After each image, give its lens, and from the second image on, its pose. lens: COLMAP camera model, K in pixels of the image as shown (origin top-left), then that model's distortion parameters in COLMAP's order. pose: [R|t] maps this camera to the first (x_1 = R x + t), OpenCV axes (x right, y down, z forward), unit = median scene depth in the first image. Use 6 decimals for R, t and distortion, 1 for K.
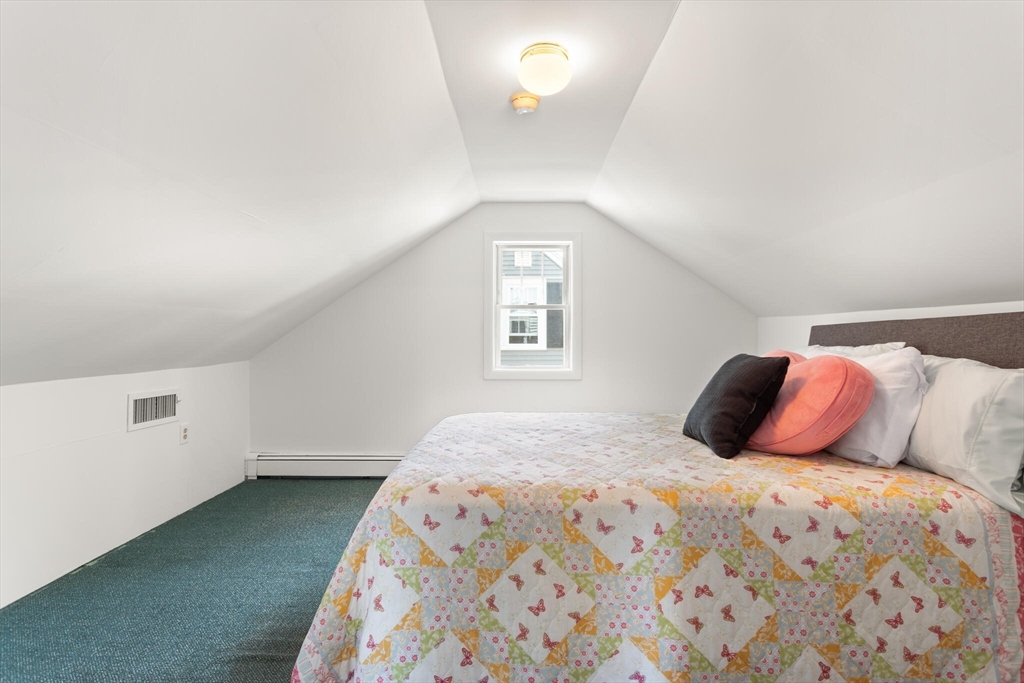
lens RADIAL K [[490.2, 0, 514.8], [0, 490.2, 336.4], [0, 0, 1]] dist [-0.001294, 0.000769]
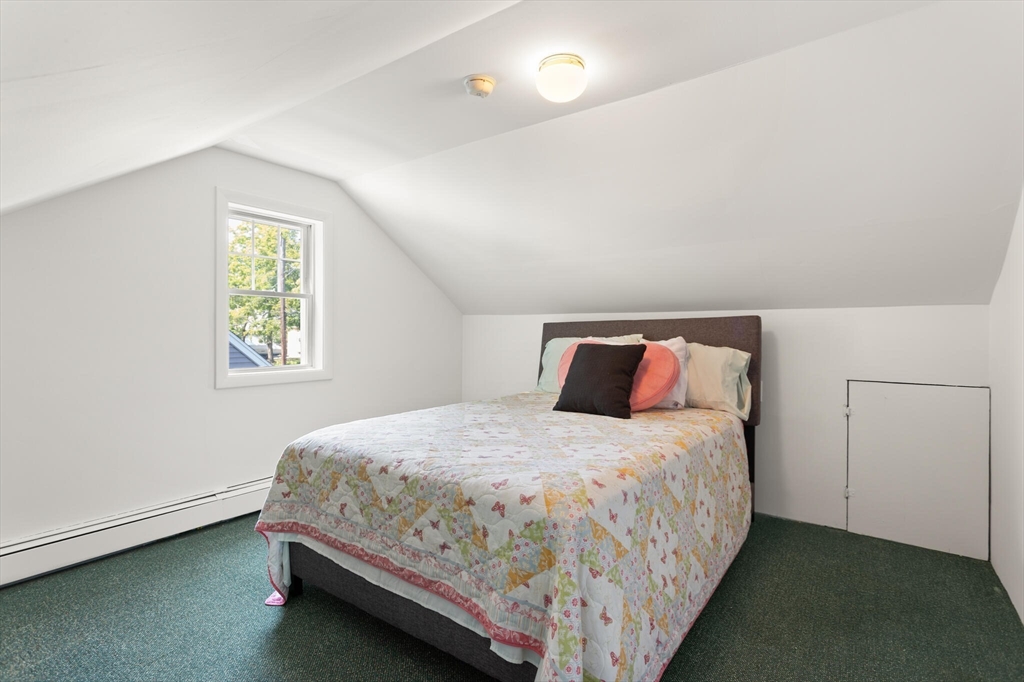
lens RADIAL K [[490.2, 0, 510.5], [0, 490.2, 336.5], [0, 0, 1]] dist [-0.001294, 0.000769]
pose [[0.583334, -0.007912, 0.812194, -0.982042], [0.002011, 0.999964, 0.008297, 0.008142], [-0.812230, -0.003206, 0.583329, 0.531852]]
